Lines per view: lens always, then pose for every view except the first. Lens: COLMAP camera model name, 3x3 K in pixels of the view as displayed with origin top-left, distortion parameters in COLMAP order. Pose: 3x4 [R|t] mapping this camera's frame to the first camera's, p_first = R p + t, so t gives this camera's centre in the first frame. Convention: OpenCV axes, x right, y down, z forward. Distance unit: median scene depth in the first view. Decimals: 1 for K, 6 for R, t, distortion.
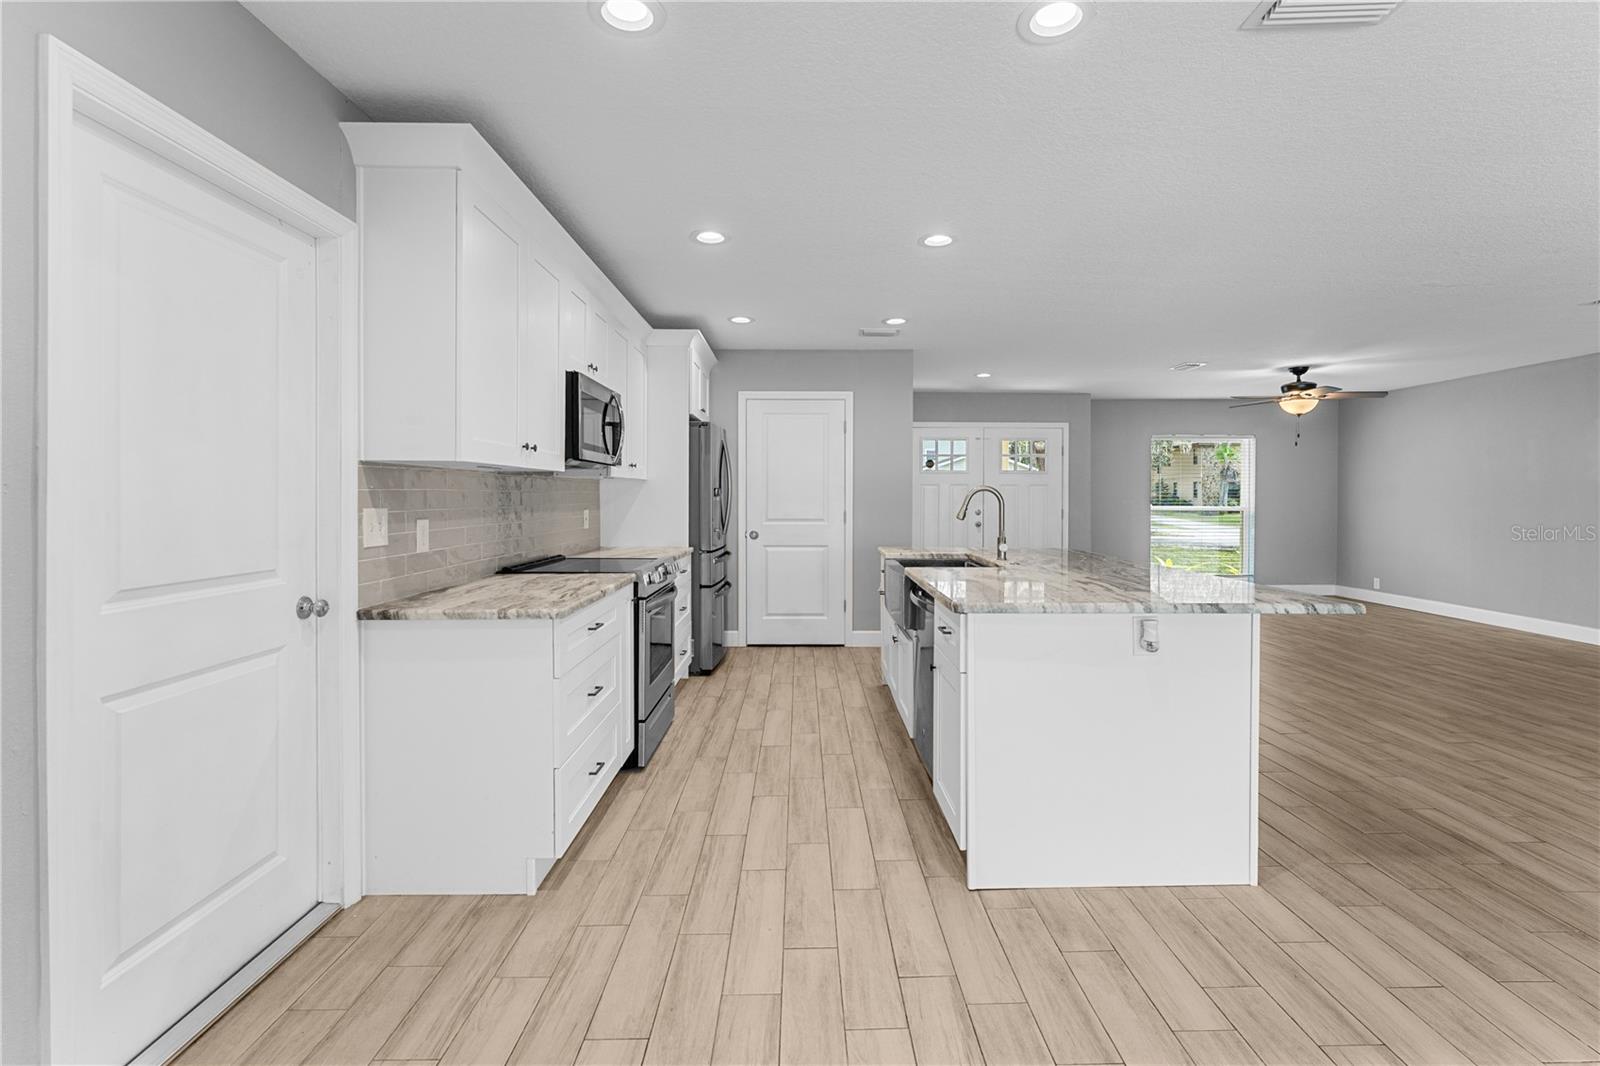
lens RADIAL K [[715.5, 0, 812.0], [0, 715.5, 500.3], [0, 0, 1]] dist [-0.001385, -0.000295]
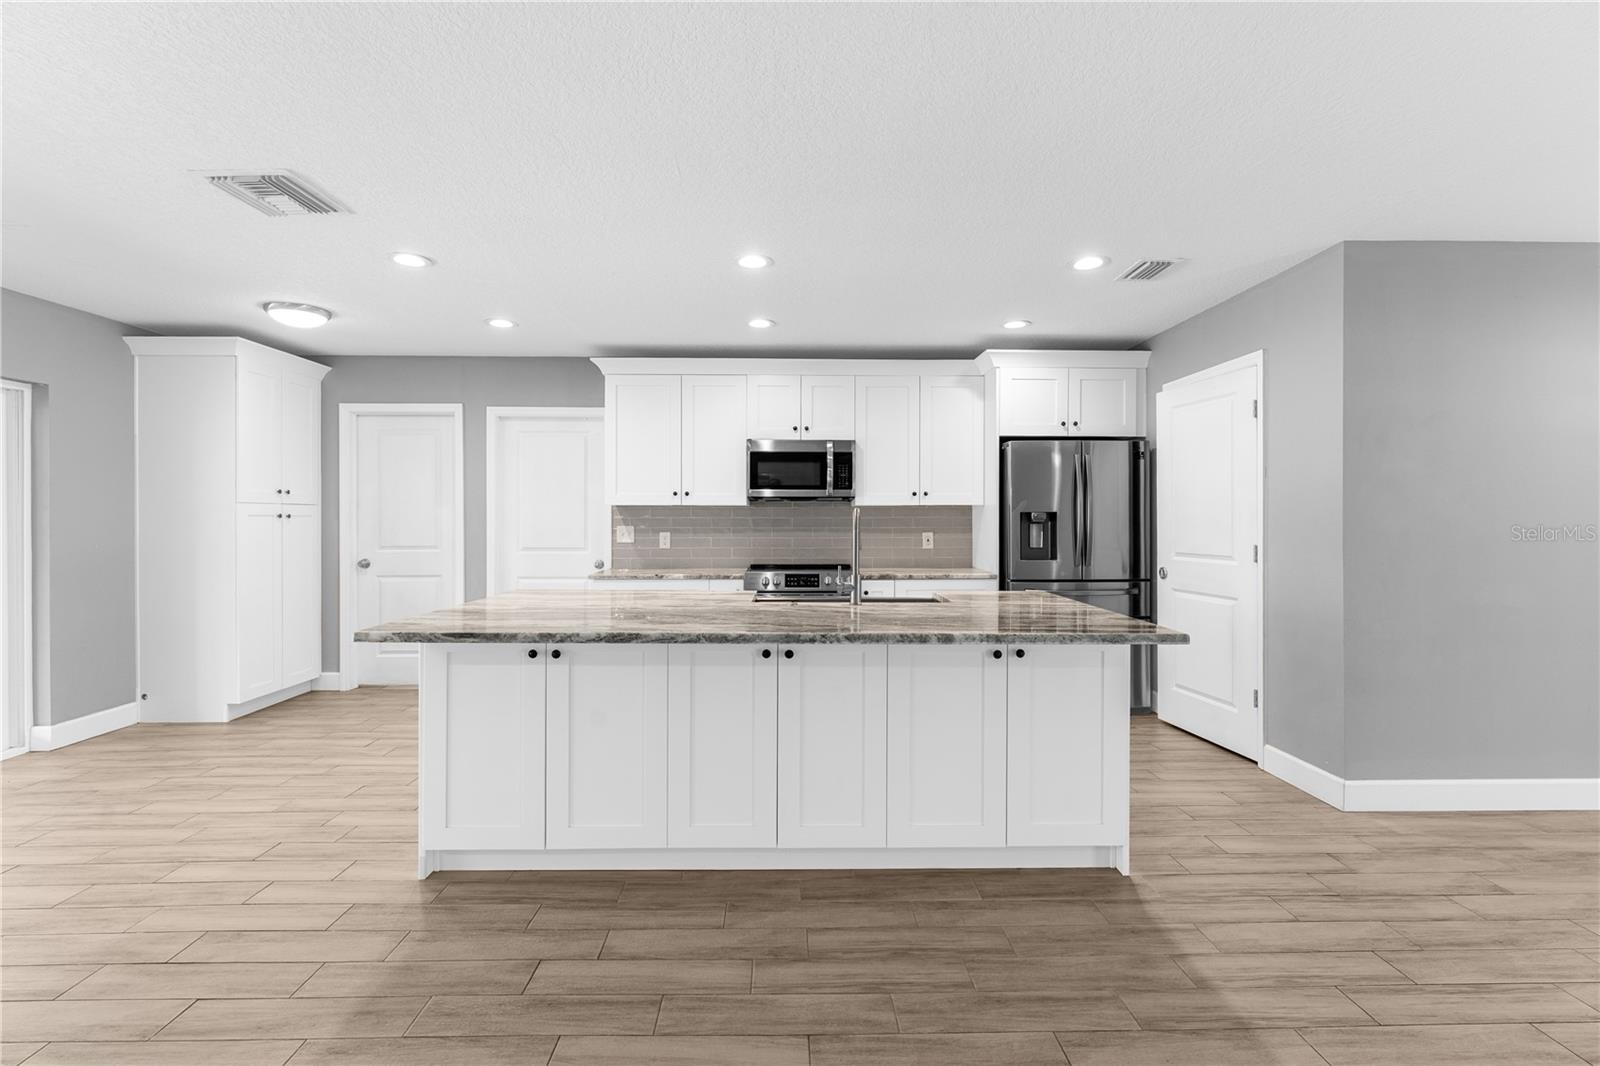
lens RADIAL K [[715.4, 0, 800.1], [0, 715.4, 520.2], [0, 0, 1]] dist [-0.000256, -0.000456]
pose [[0.010023, -0.001196, -0.999949, 1.226937], [-0.006491, 0.999978, -0.001261, -0.006146], [0.999929, 0.006504, 0.010015, 1.118365]]
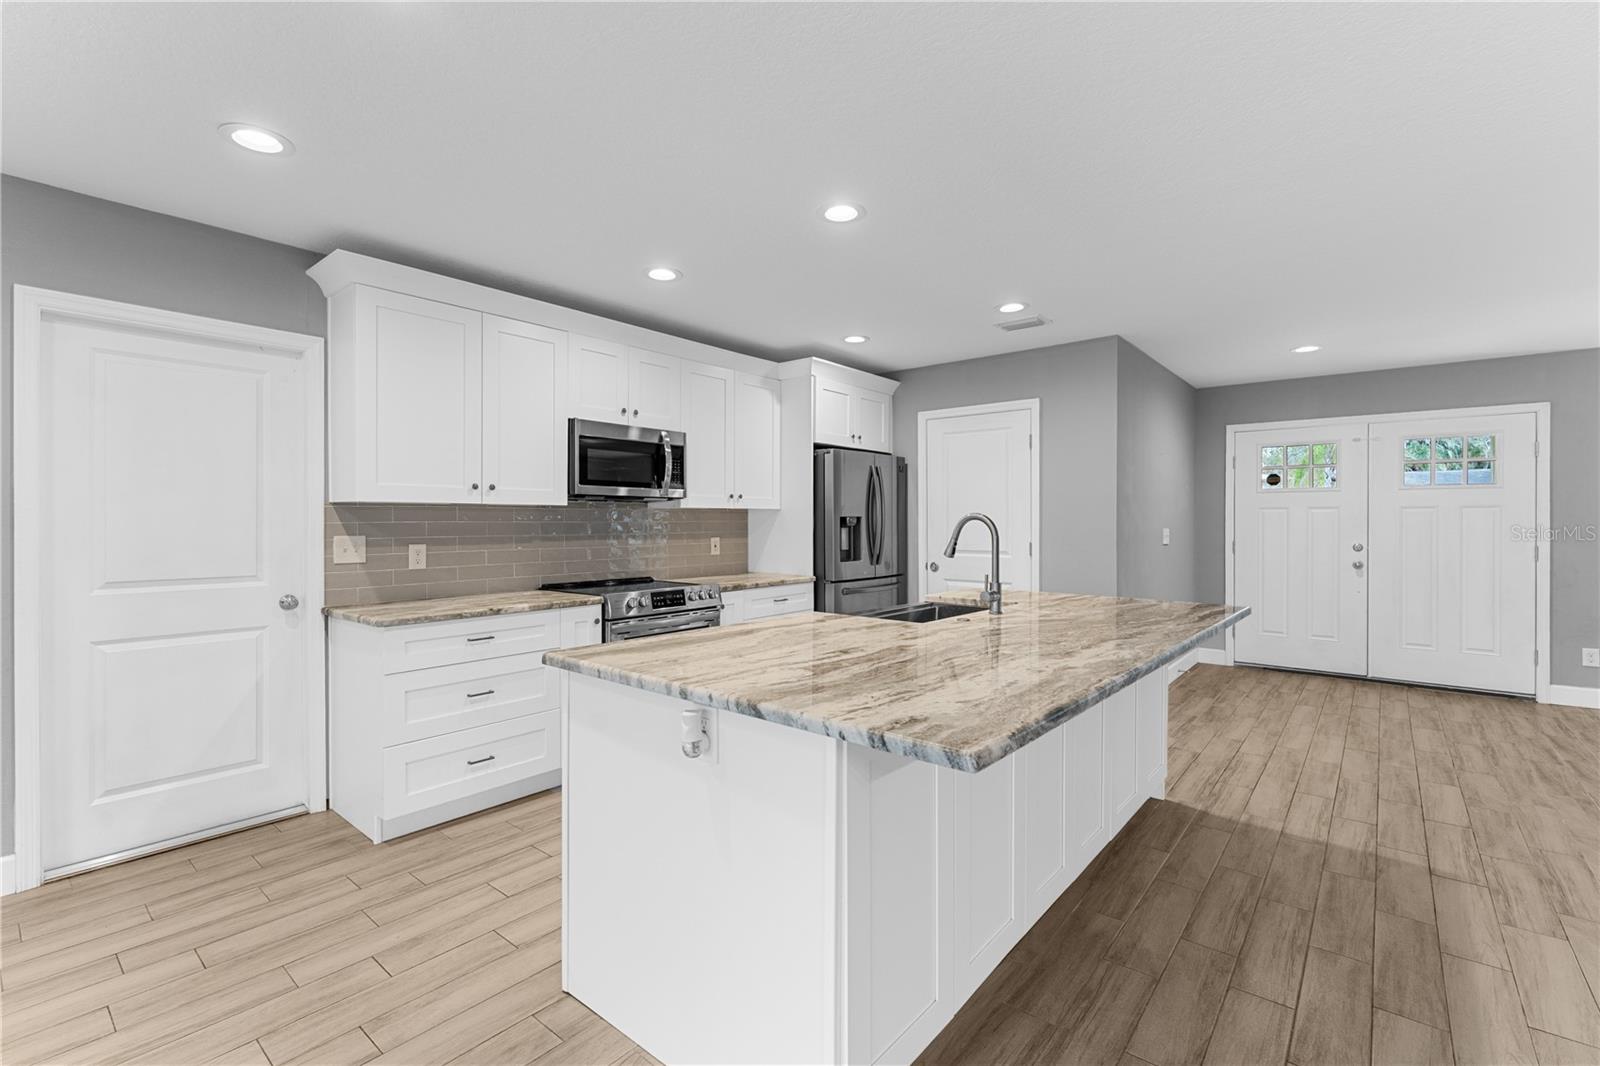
lens RADIAL K [[700.5, 0, 804.2], [0, 700.5, 523.6], [0, 0, 1]] dist [0.000282, -0.000505]
pose [[0.760075, -0.000417, -0.649836, 0.699243], [-0.002248, 0.999992, -0.003271, -0.007454], [0.649832, 0.003947, 0.760068, 0.389820]]
